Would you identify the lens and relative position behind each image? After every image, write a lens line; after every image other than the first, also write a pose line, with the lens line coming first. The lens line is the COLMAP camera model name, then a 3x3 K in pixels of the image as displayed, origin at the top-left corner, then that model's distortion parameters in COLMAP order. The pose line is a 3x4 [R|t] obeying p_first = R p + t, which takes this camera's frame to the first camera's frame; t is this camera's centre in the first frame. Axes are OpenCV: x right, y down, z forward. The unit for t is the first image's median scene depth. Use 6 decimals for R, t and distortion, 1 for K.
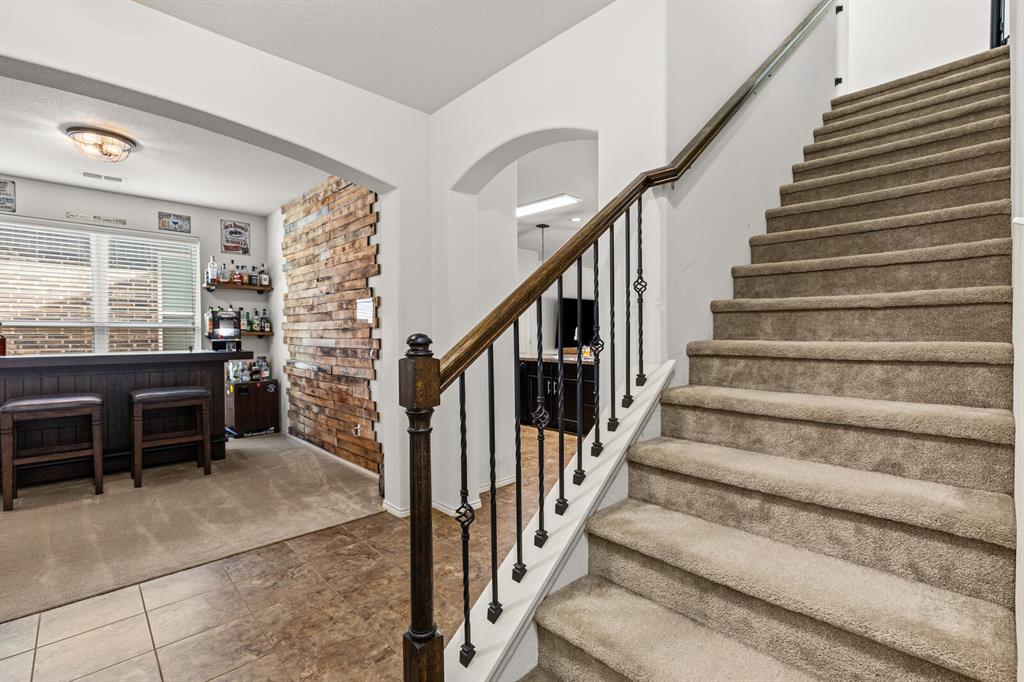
lens RADIAL K [[459.2, 0, 515.5], [0, 459.2, 337.8], [0, 0, 1]] dist [0.003365, -0.000124]
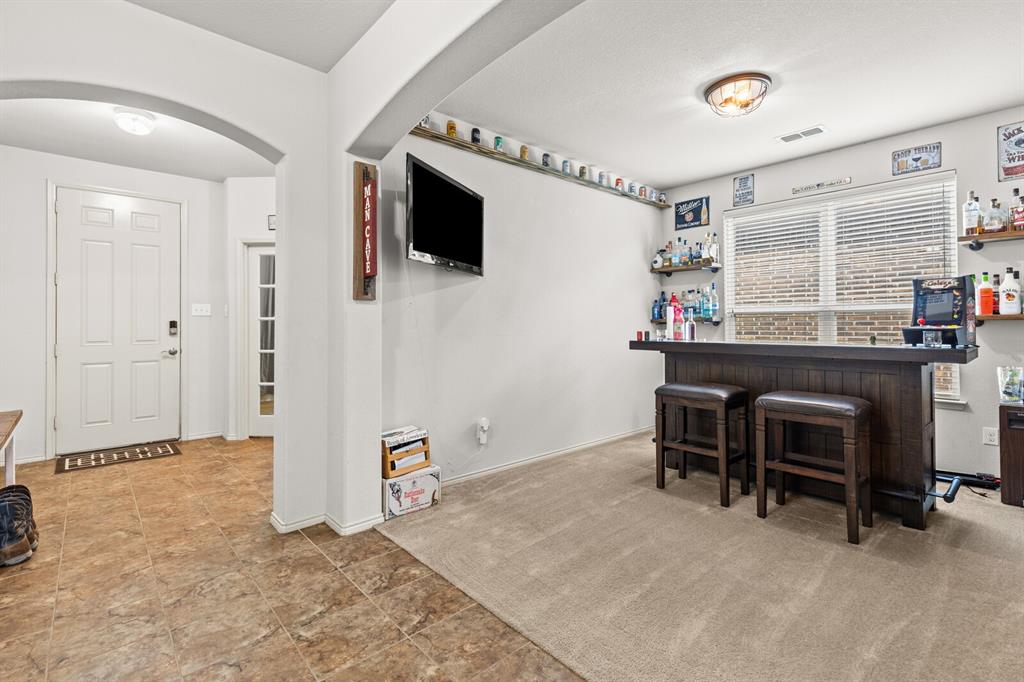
lens RADIAL K [[466.4, 0, 515.0], [0, 466.4, 324.1], [0, 0, 1]] dist [0.001330, 0.000061]
pose [[-0.027330, -0.000881, -0.999626, -0.021067], [-0.003995, 0.999992, -0.000772, 0.003177], [0.999618, 0.003972, -0.027333, 0.503367]]
